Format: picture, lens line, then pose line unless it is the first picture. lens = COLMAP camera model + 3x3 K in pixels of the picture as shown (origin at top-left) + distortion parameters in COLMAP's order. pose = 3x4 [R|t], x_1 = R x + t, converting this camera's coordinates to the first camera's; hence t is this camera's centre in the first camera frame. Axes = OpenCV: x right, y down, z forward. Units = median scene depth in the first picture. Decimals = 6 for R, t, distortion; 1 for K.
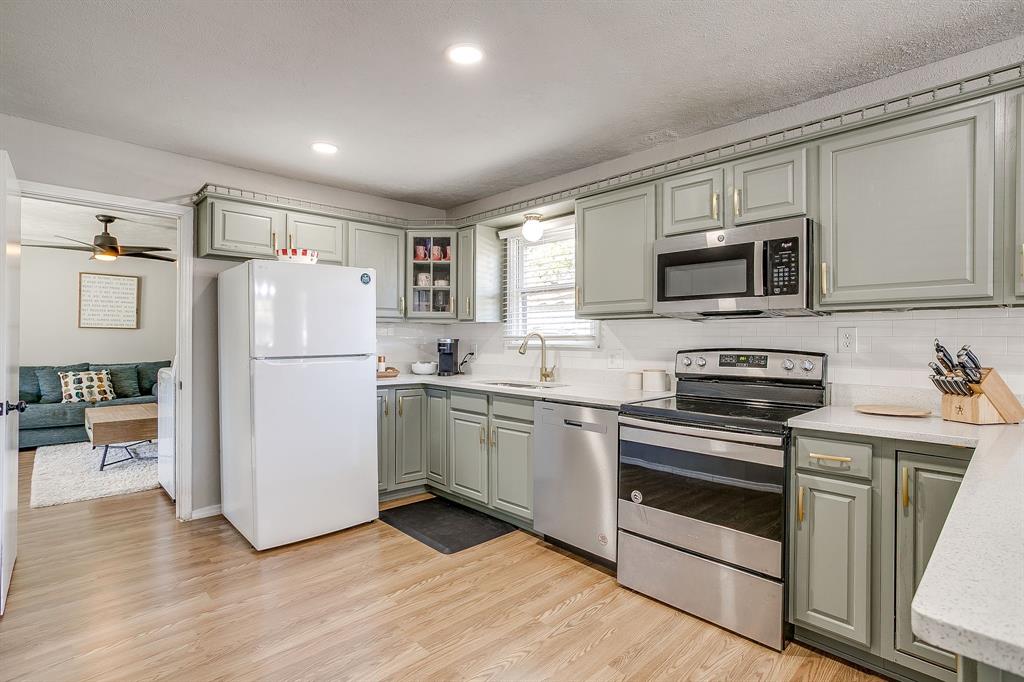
lens RADIAL K [[497.0, 0, 508.1], [0, 497.0, 342.2], [0, 0, 1]] dist [-0.034047, 0.013086]
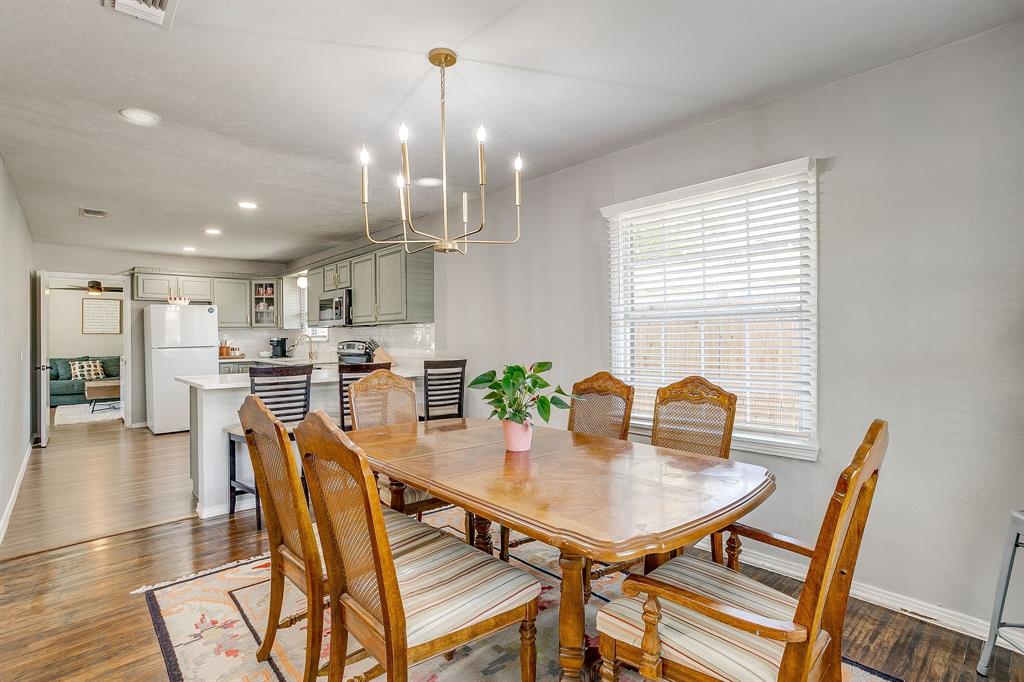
lens RADIAL K [[497.0, 0, 511.5], [0, 497.0, 338.9], [0, 0, 1]] dist [-0.034047, 0.013086]
pose [[0.999772, -0.014807, -0.015359, 0.905294], [0.014825, 0.999890, 0.001072, 0.008938], [0.015342, -0.001300, 0.999881, -0.945085]]
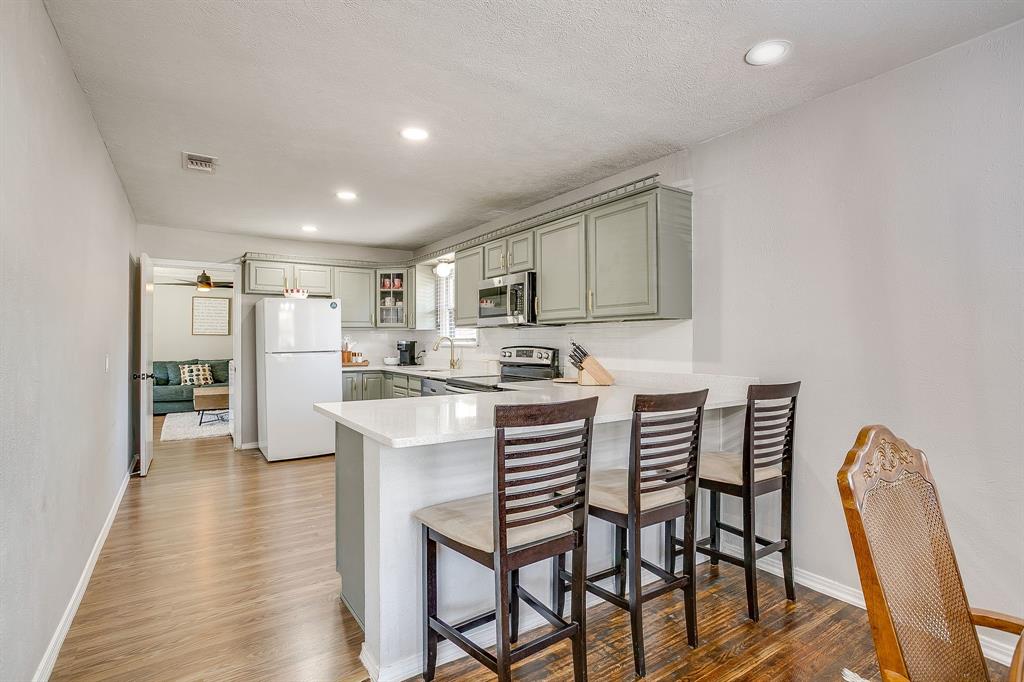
lens RADIAL K [[497.0, 0, 503.1], [0, 497.0, 342.0], [0, 0, 1]] dist [-0.034047, 0.013086]
pose [[0.983858, -0.006698, -0.178824, 0.503967], [0.006299, 0.999976, -0.002799, 0.002651], [0.178839, 0.001628, 0.983877, -0.470298]]
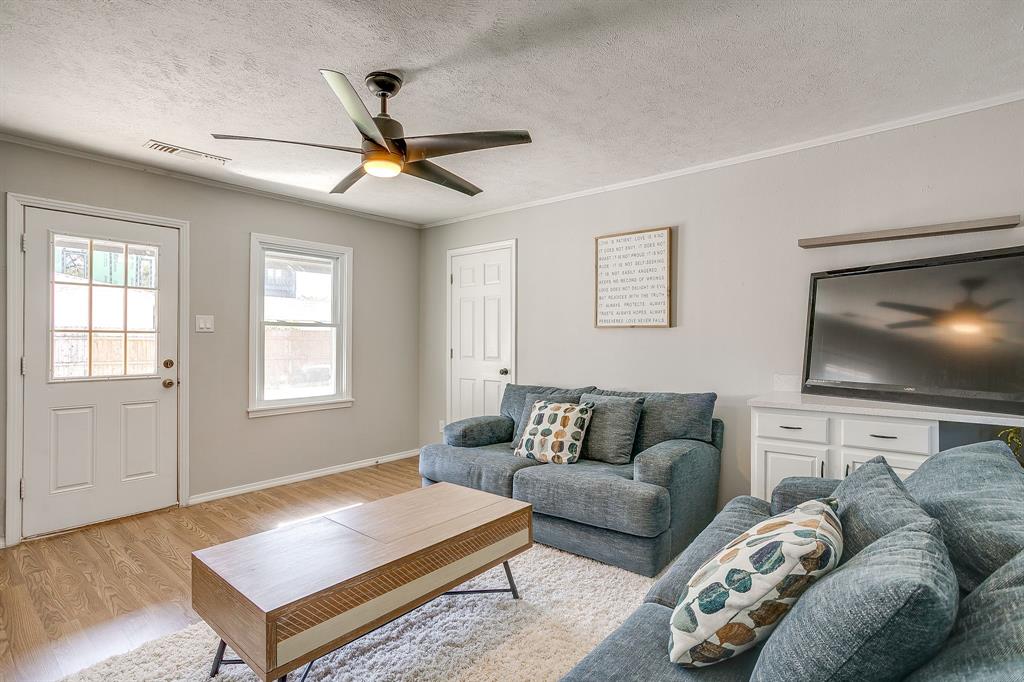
lens RADIAL K [[497.0, 0, 517.5], [0, 497.0, 338.5], [0, 0, 1]] dist [-0.034047, 0.013086]
pose [[0.122851, -0.001582, -0.992424, -0.466527], [-0.007882, 0.999966, -0.002570, -0.023469], [0.992394, 0.008138, 0.122834, 1.417489]]
